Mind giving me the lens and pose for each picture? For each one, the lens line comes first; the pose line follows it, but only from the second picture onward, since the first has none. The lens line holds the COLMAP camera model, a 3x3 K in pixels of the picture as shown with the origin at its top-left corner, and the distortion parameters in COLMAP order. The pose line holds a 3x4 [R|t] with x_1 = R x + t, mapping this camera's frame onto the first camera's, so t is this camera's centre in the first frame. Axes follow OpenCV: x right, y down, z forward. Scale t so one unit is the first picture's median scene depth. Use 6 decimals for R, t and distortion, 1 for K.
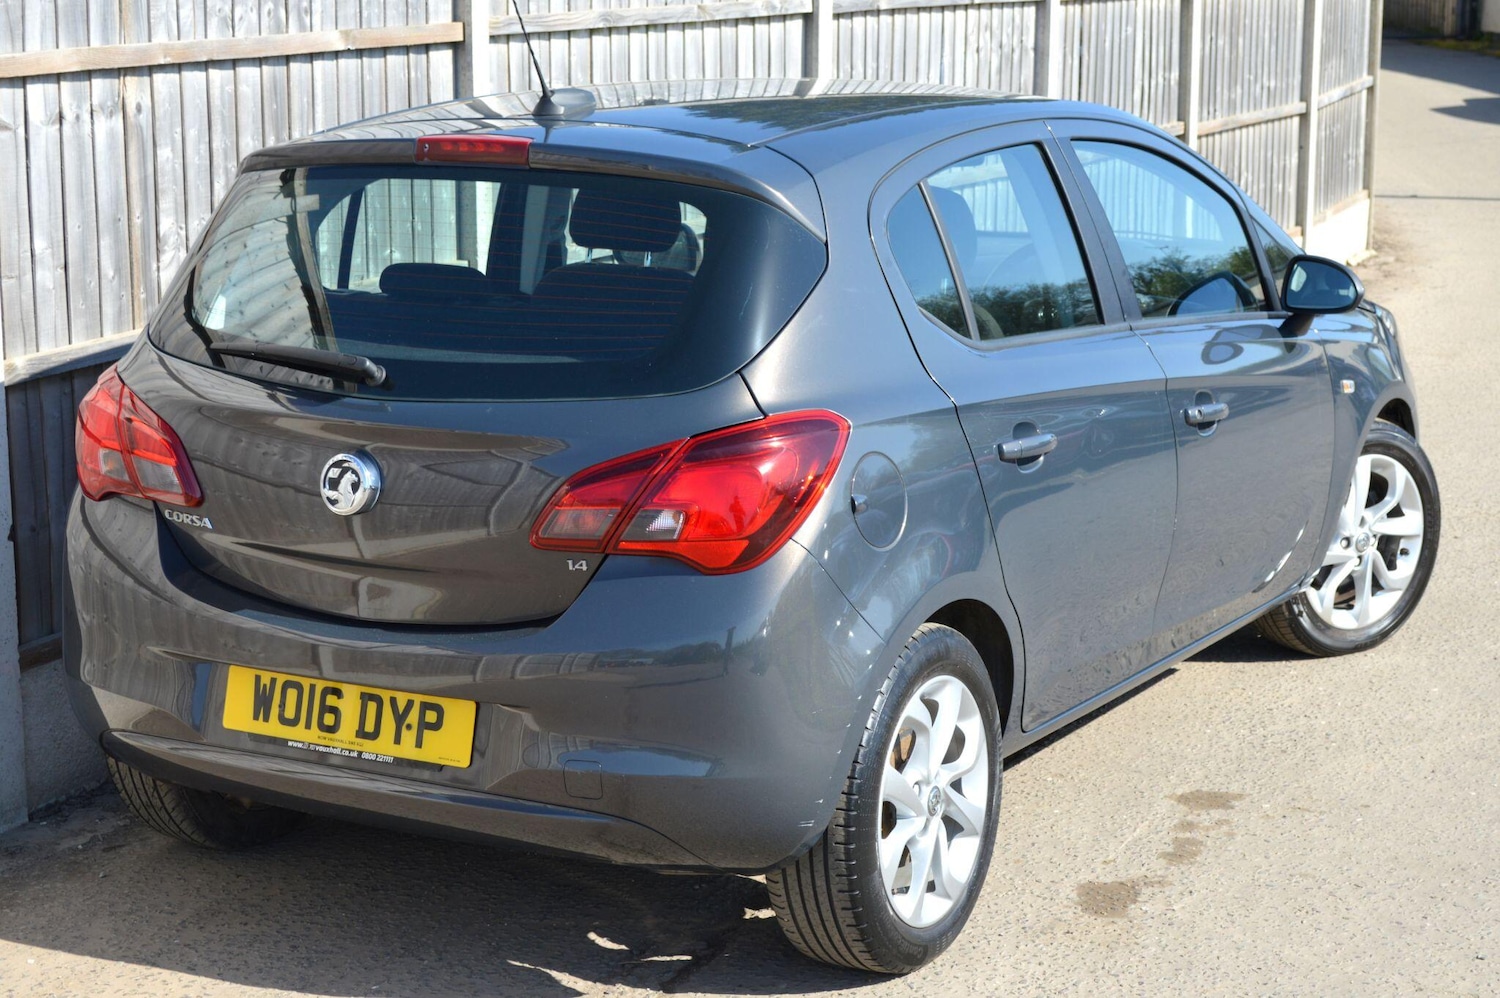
lens RADIAL K [[2846.3, 0, 741.4], [0, 2846.3, 498.2], [0, 0, 1]] dist [0.007340, 0.000000]
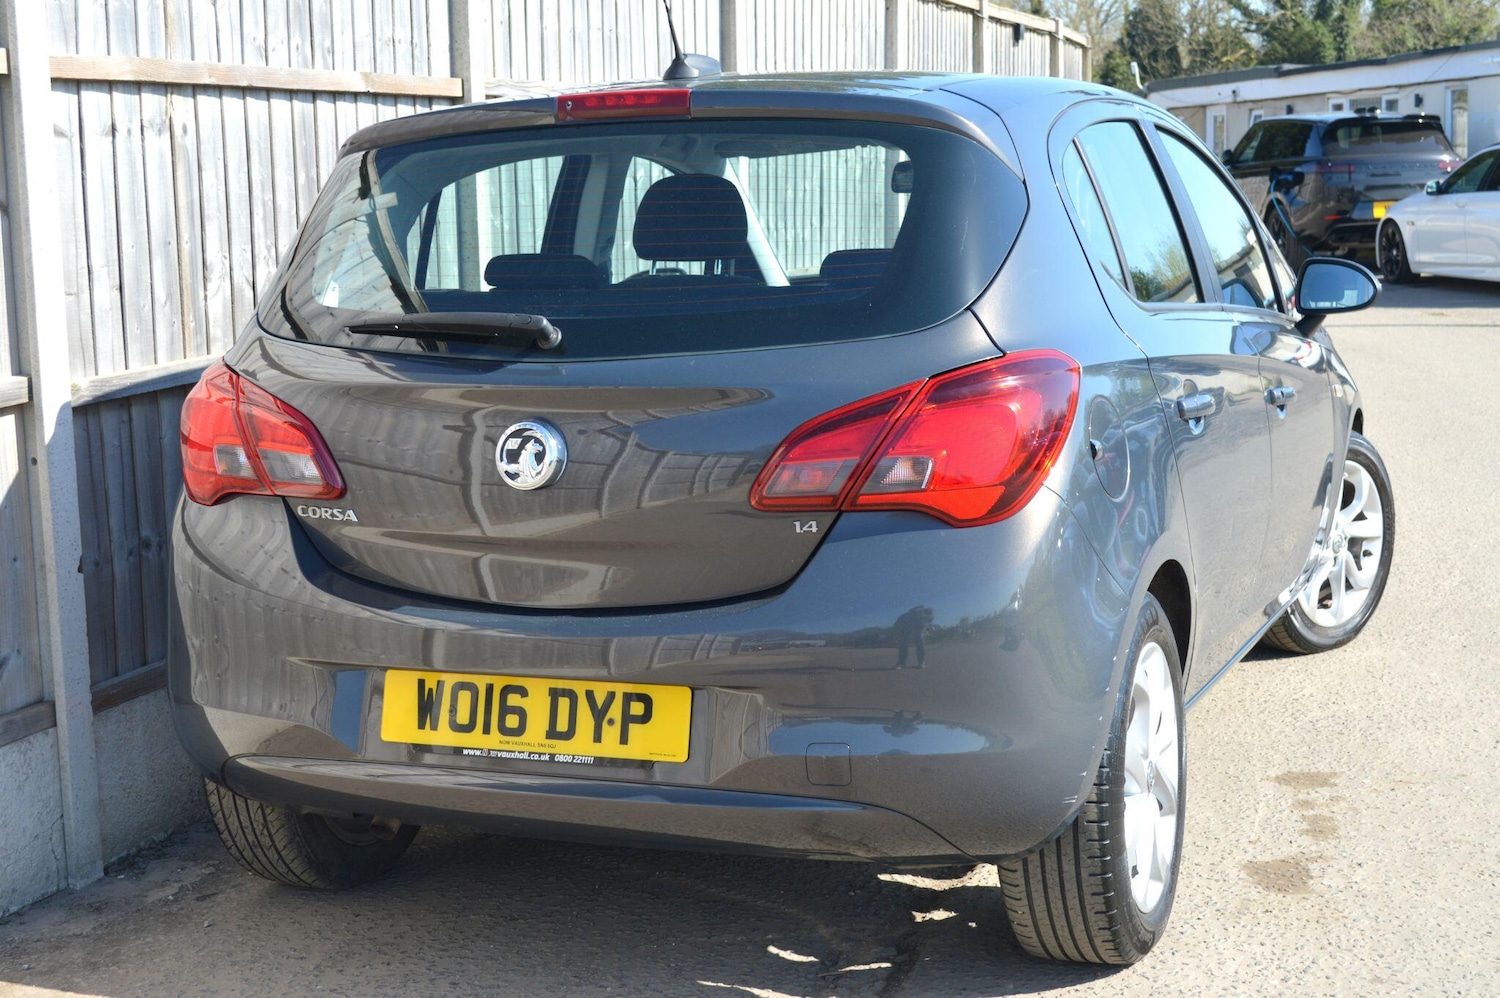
lens RADIAL K [[2265.8, 0, 748.1], [0, 2265.8, 501.9], [0, 0, 1]] dist [-0.003970, 0.000000]
pose [[0.990291, -0.042780, 0.132266, -0.151536], [0.050435, 0.997208, -0.055074, 0.048312], [-0.129541, 0.061210, 0.989683, 0.260377]]
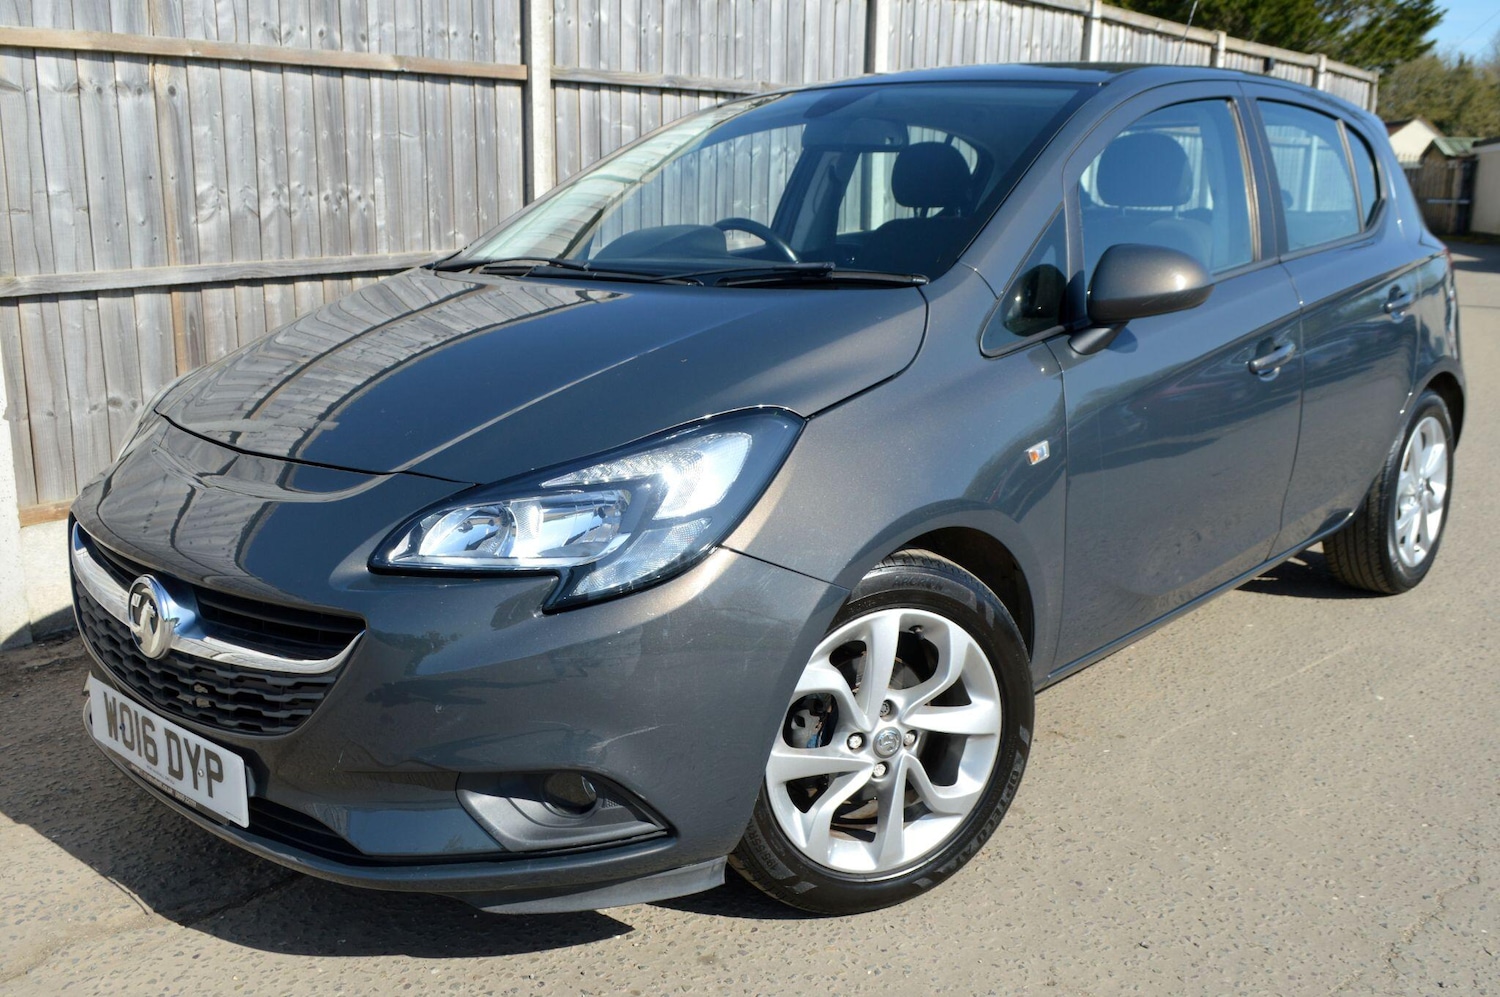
lens RADIAL K [[1403.9, 0, 720.9], [0, 1403.9, 499.9], [0, 0, 1]] dist [-0.011224, 0.000000]
pose [[0.970539, 0.062137, -0.232795, 0.215482], [-0.056832, 0.997950, 0.029429, 0.015693], [0.234146, -0.015332, 0.972081, 0.522215]]
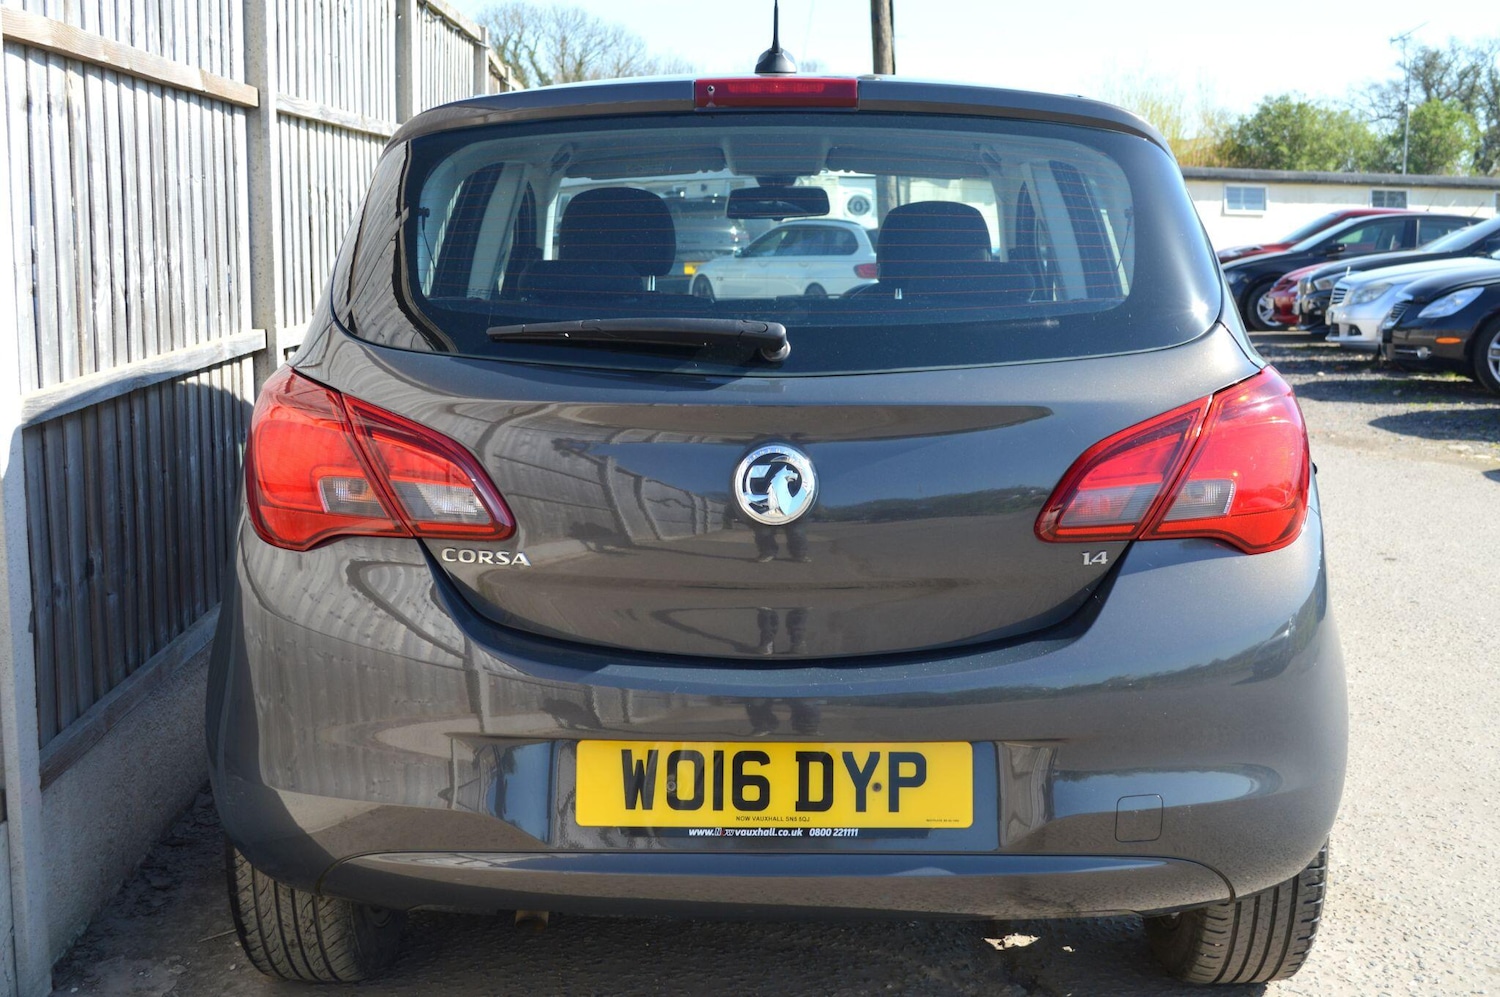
lens RADIAL K [[1789.0, 0, 762.0], [0, 1789.0, 499.6], [0, 0, 1]] dist [-0.015827, 0.000000]
pose [[0.875850, -0.063133, 0.478437, -0.344277], [0.087895, 0.995692, -0.029516, 0.012035], [-0.474512, 0.067904, 0.877626, 0.527937]]
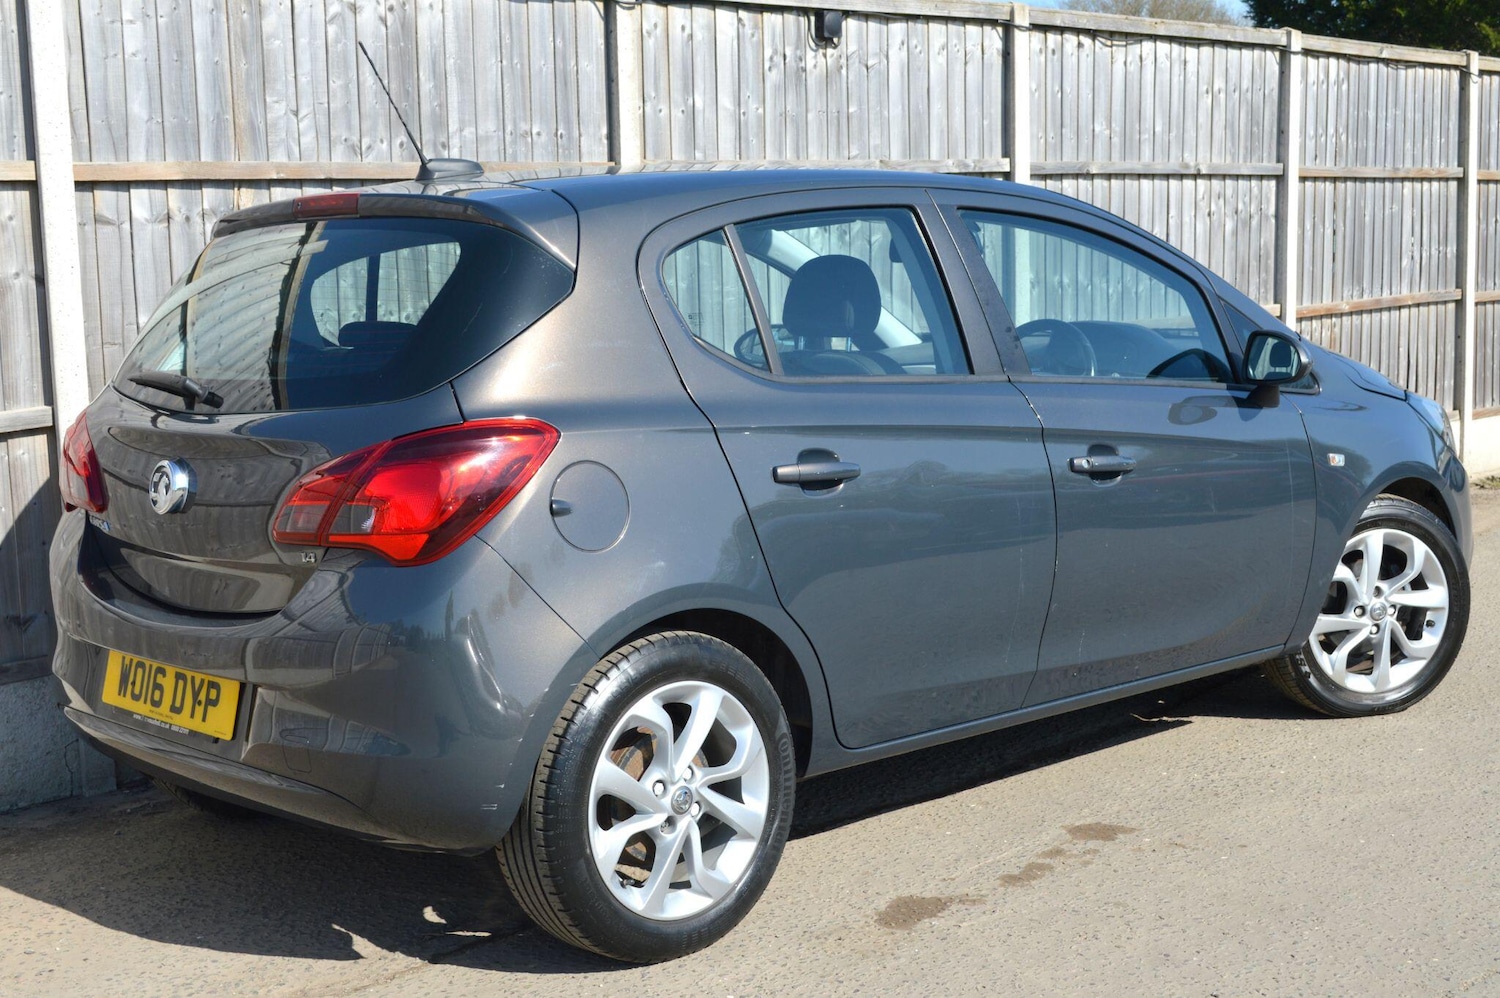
lens RADIAL K [[2063.1, 0, 752.3], [0, 2063.1, 495.1], [0, 0, 1]] dist [-0.021547, 0.000000]
pose [[0.955516, 0.012608, -0.294668, 0.301787], [-0.032845, 0.997420, -0.063830, 0.039710], [0.293103, 0.070669, 0.953465, 0.260436]]
